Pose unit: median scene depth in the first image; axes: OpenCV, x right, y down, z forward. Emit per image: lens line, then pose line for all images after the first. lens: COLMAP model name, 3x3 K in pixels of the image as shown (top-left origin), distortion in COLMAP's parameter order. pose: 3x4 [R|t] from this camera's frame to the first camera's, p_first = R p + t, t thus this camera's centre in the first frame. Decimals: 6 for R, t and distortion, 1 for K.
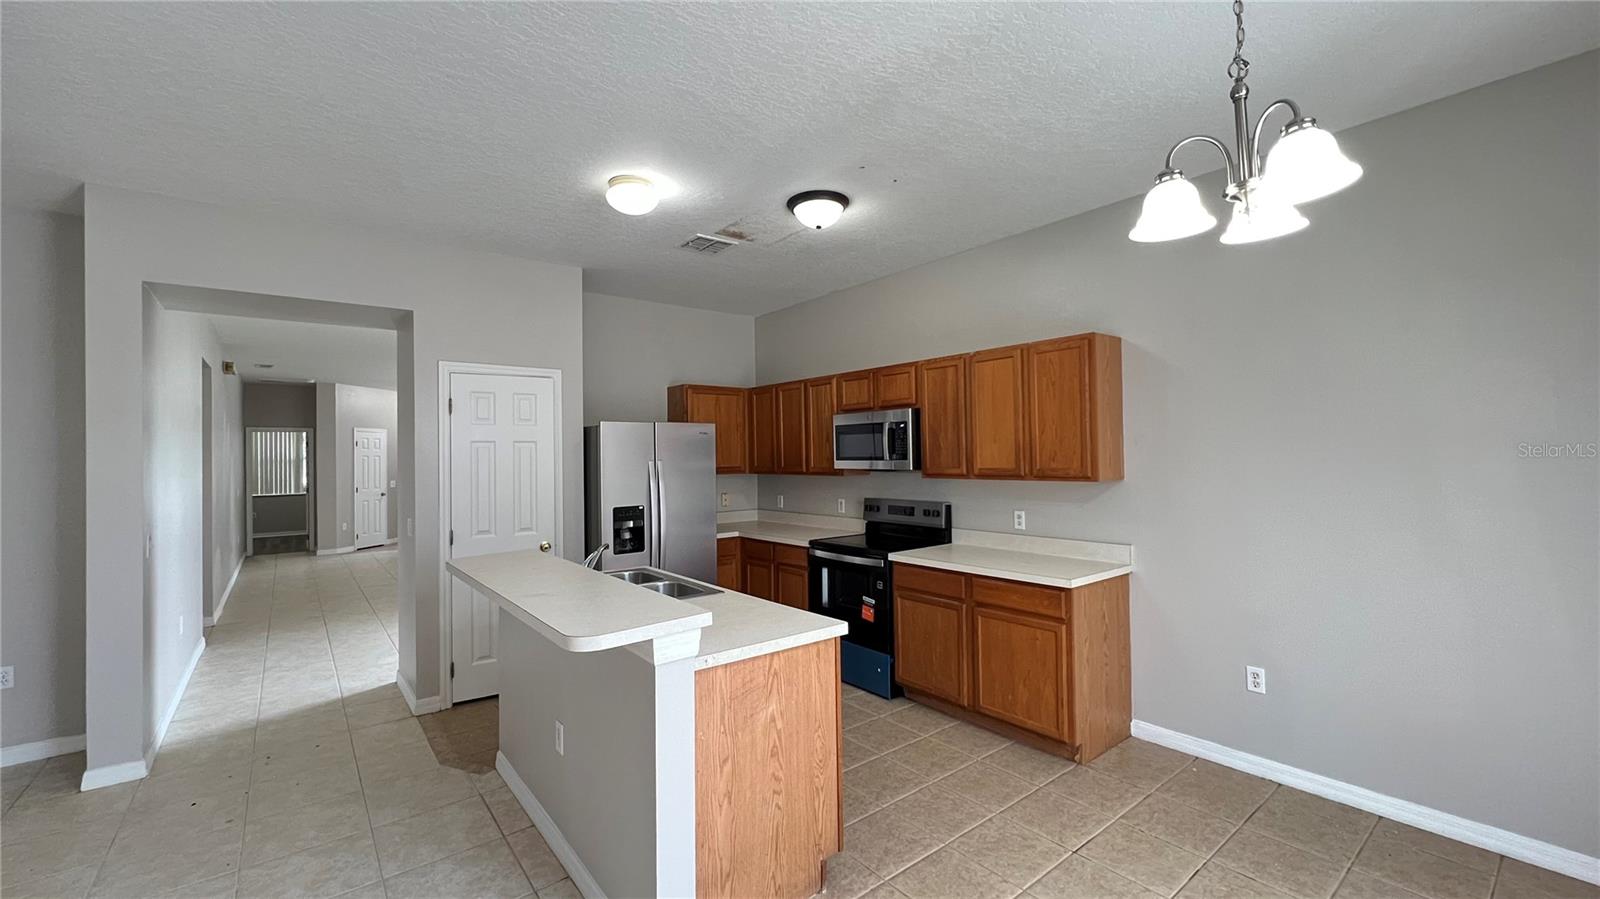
lens RADIAL K [[639.8, 0, 794.4], [0, 639.8, 446.6], [0, 0, 1]] dist [0.000351, 0.000706]
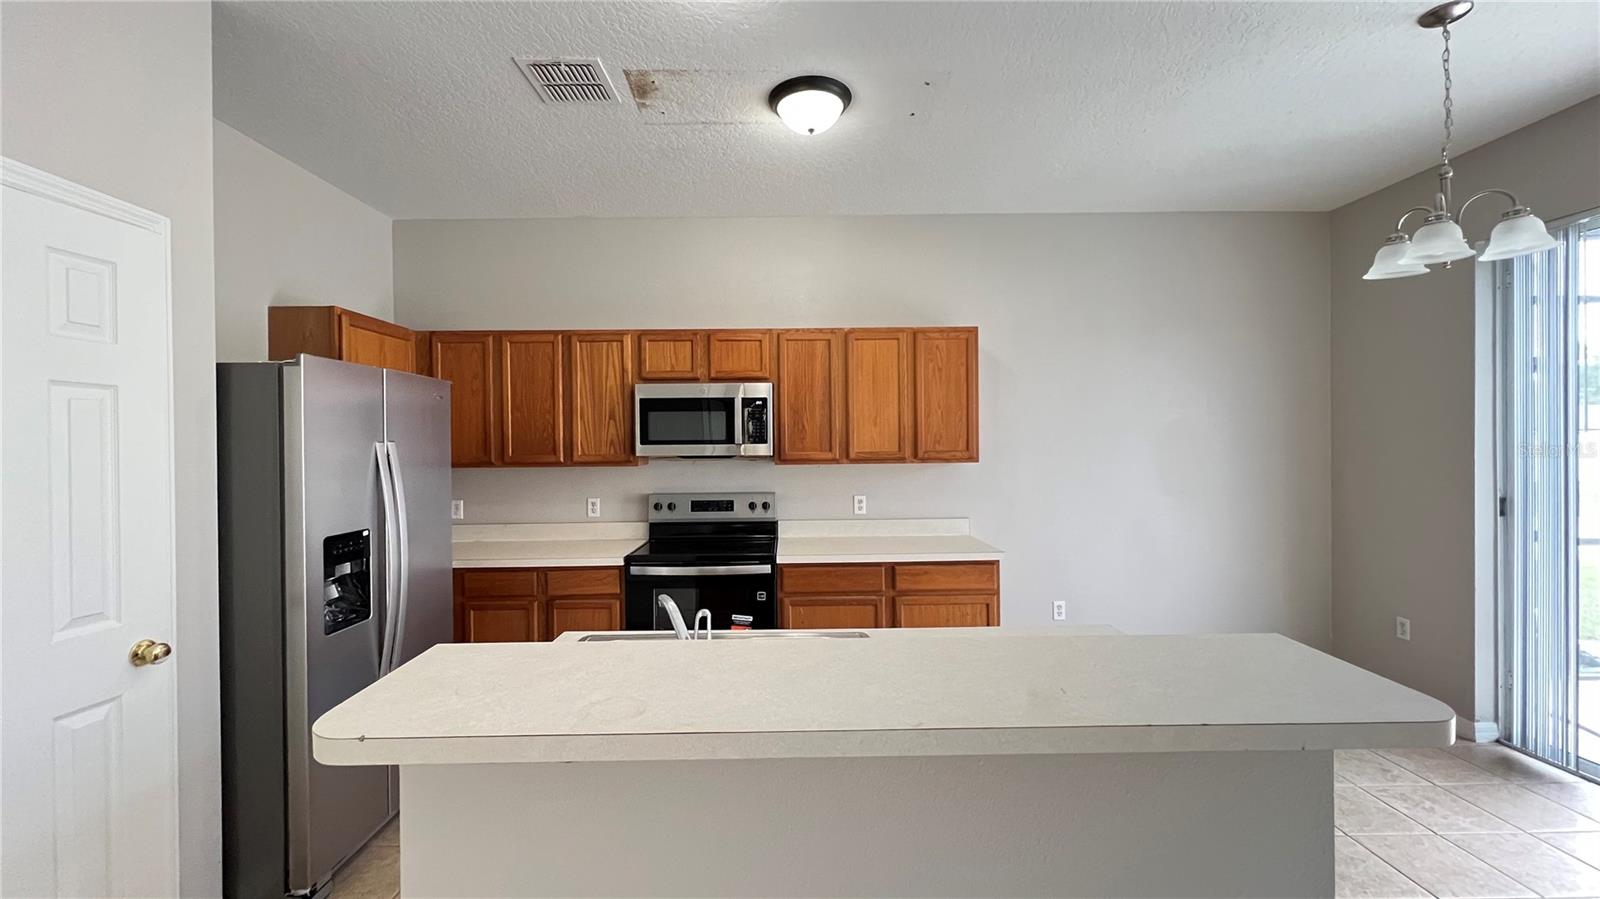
lens RADIAL K [[639.8, 0, 794.4], [0, 639.8, 448.9], [0, 0, 1]] dist [0.000351, 0.000706]
pose [[0.614055, 0.004031, 0.789253, -0.462766], [-0.008818, 0.999960, 0.001753, 0.025794], [-0.789214, -0.008036, 0.614066, 0.446903]]
